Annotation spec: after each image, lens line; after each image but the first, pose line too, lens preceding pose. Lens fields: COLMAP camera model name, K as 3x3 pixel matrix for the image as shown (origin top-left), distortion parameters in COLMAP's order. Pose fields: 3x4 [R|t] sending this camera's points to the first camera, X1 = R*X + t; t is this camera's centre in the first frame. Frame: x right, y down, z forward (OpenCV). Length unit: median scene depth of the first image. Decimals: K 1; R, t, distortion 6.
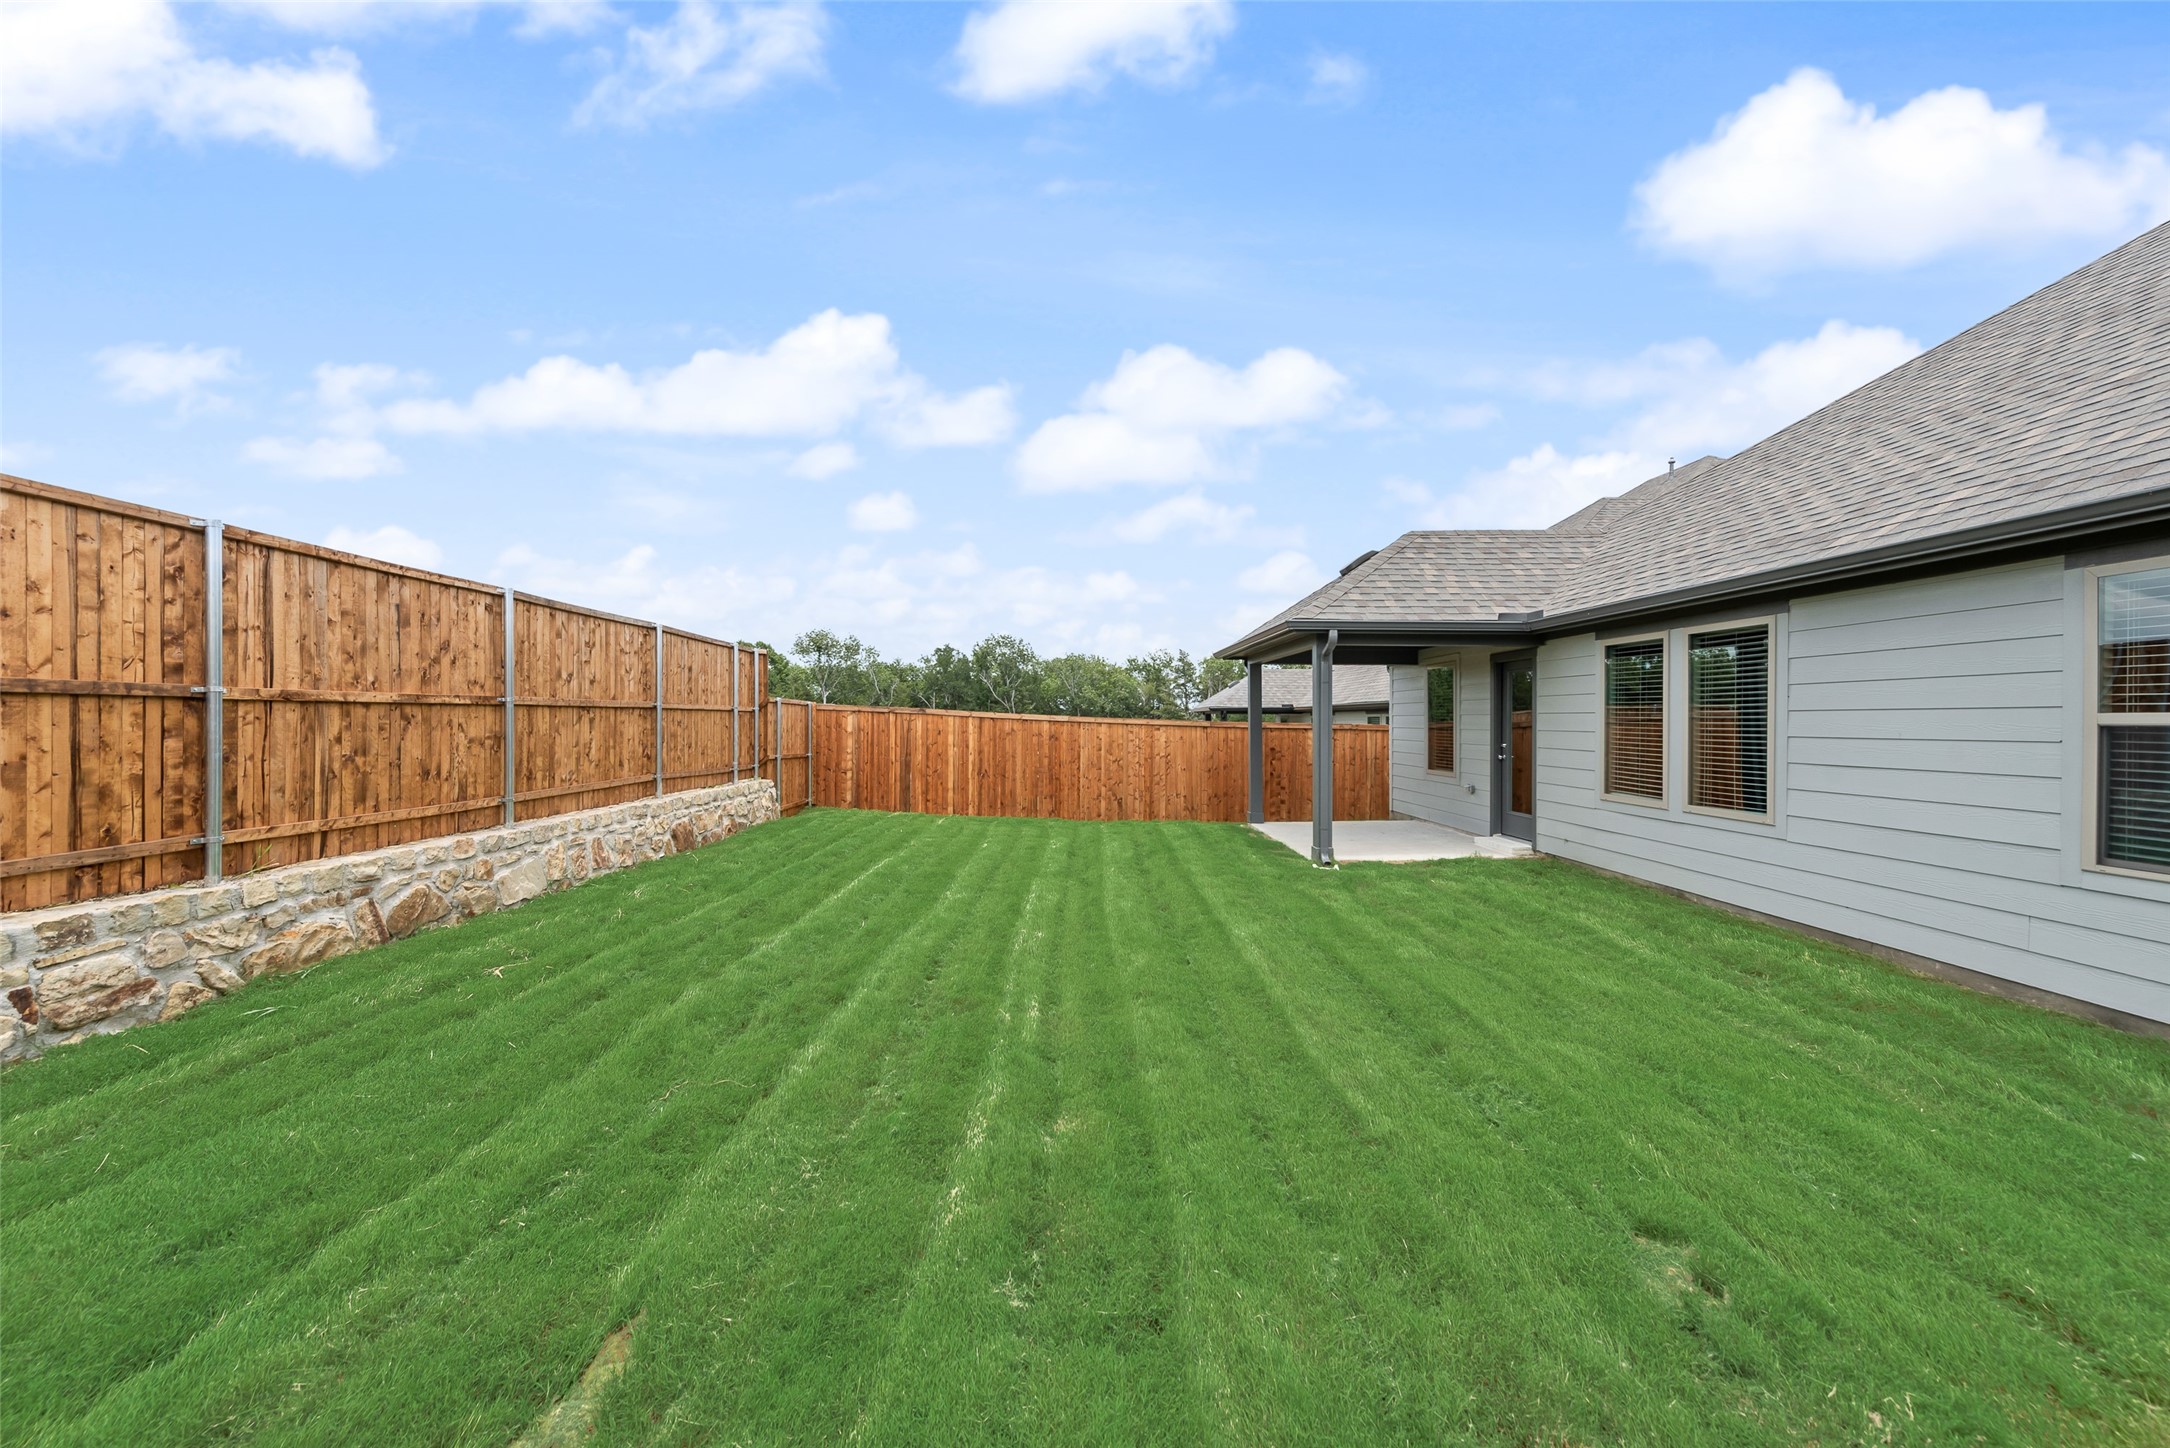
lens RADIAL K [[852.5, 0, 1081.3], [0, 852.5, 722.5], [0, 0, 1]] dist [0.004199, -0.000407]
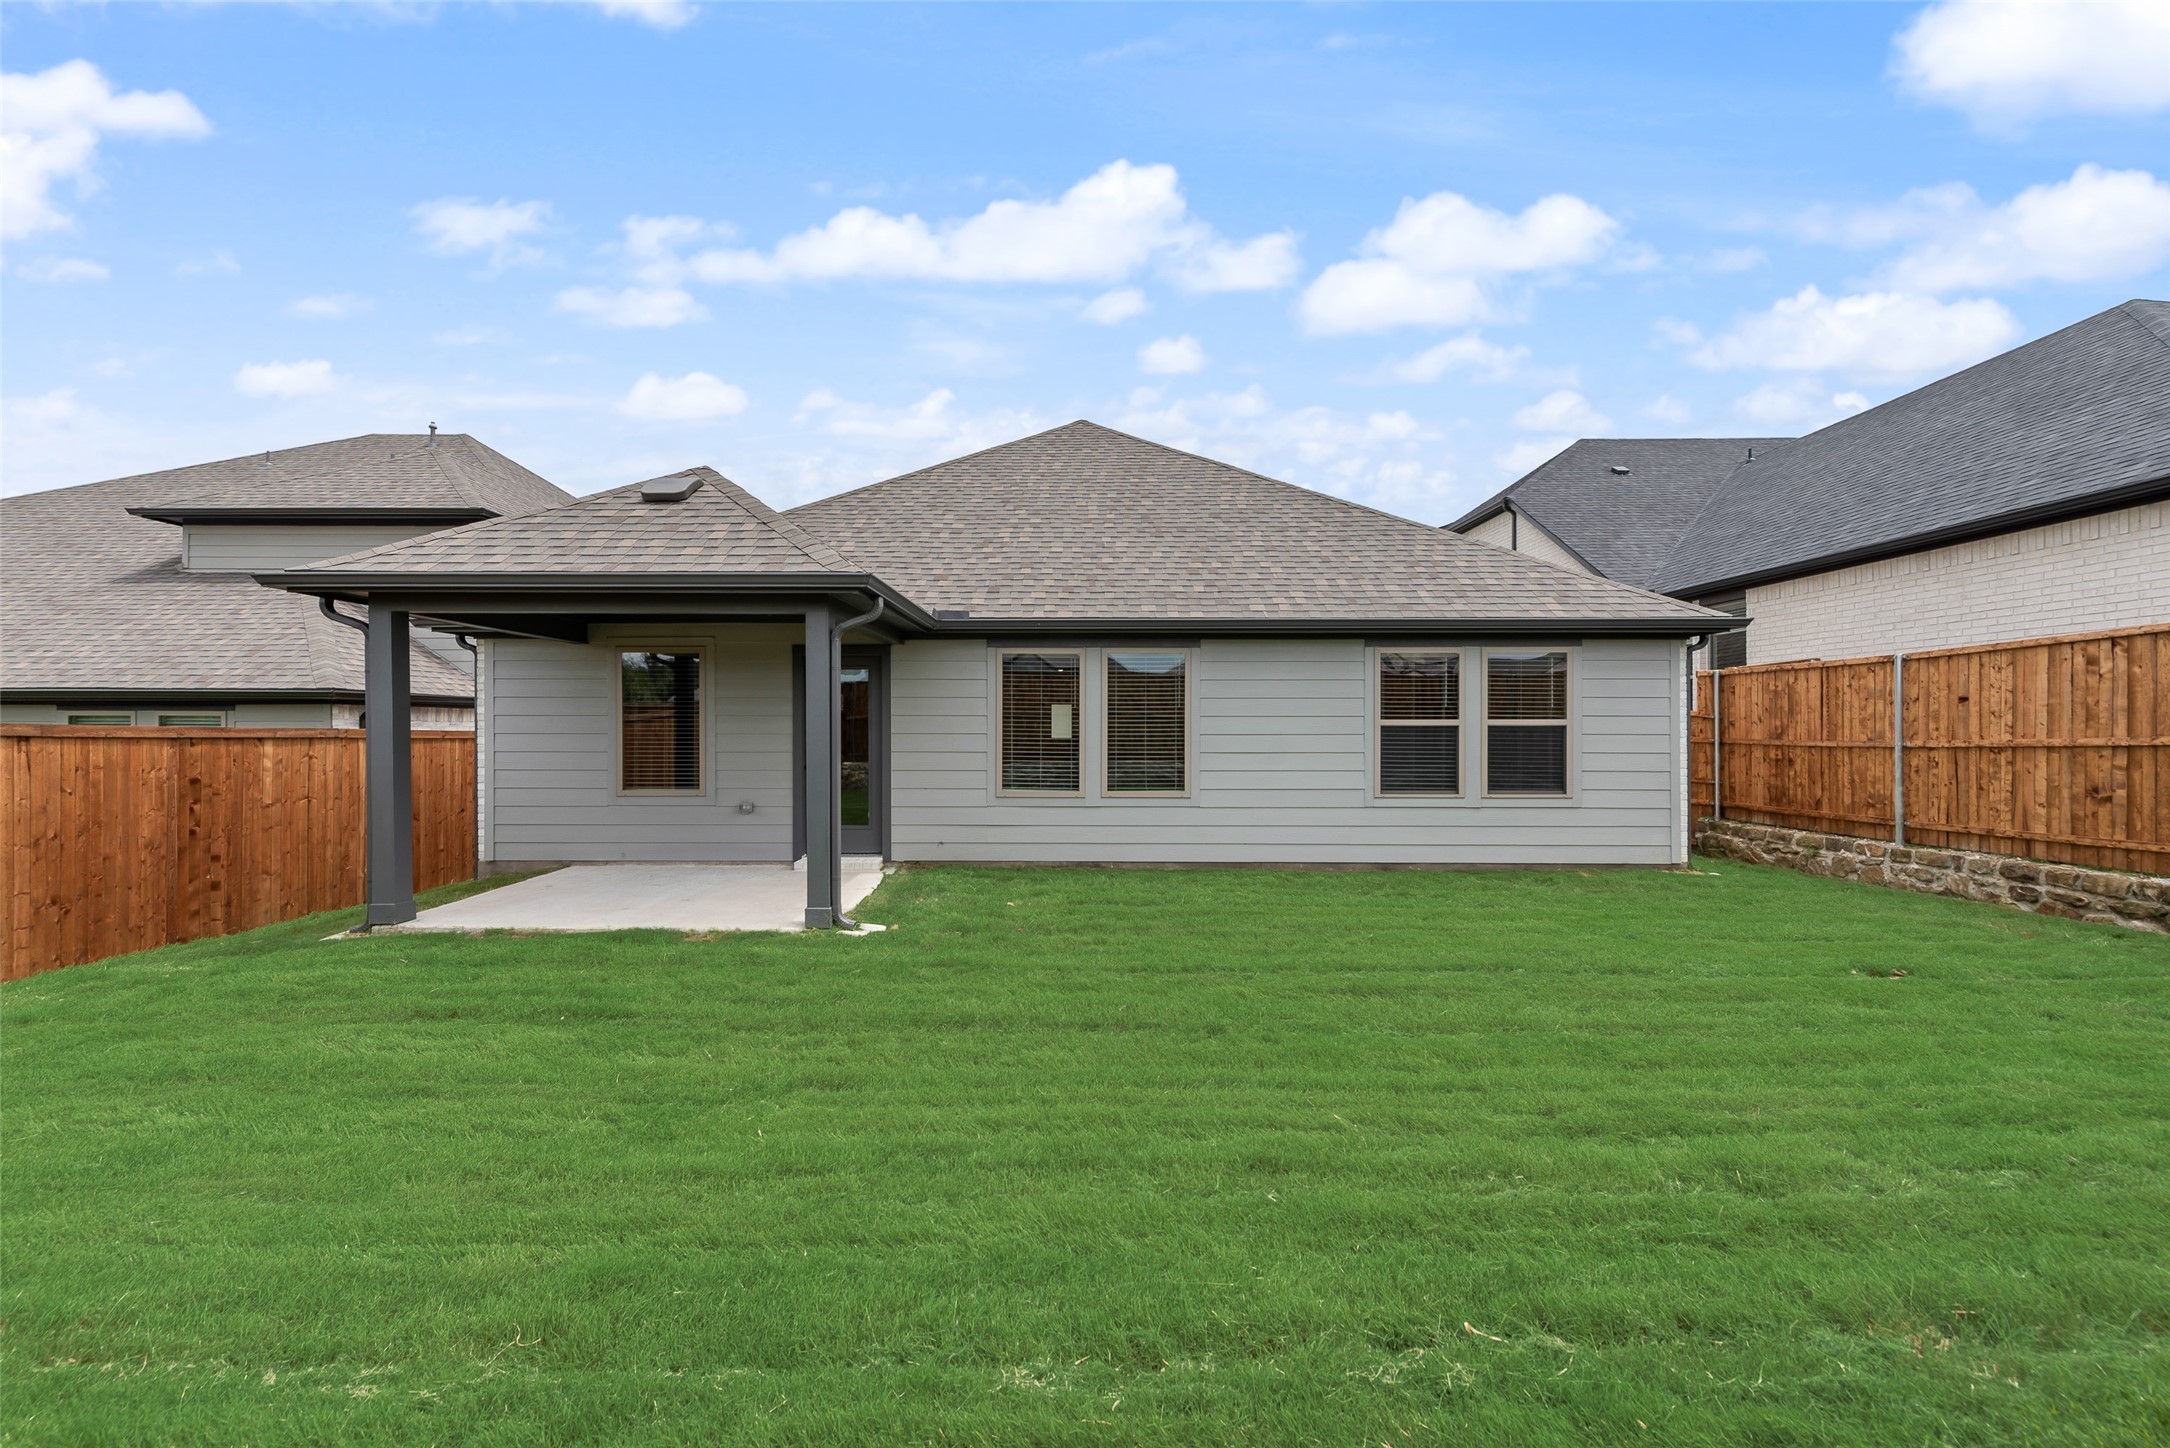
lens RADIAL K [[852.5, 0, 1082.3], [0, 852.5, 724.7], [0, 0, 1]] dist [0.004199, -0.000407]
pose [[0.017578, -0.001600, 0.999844, -0.450708], [0.001449, 0.999998, 0.001575, -0.001632], [-0.999844, 0.001421, 0.017581, 0.862780]]
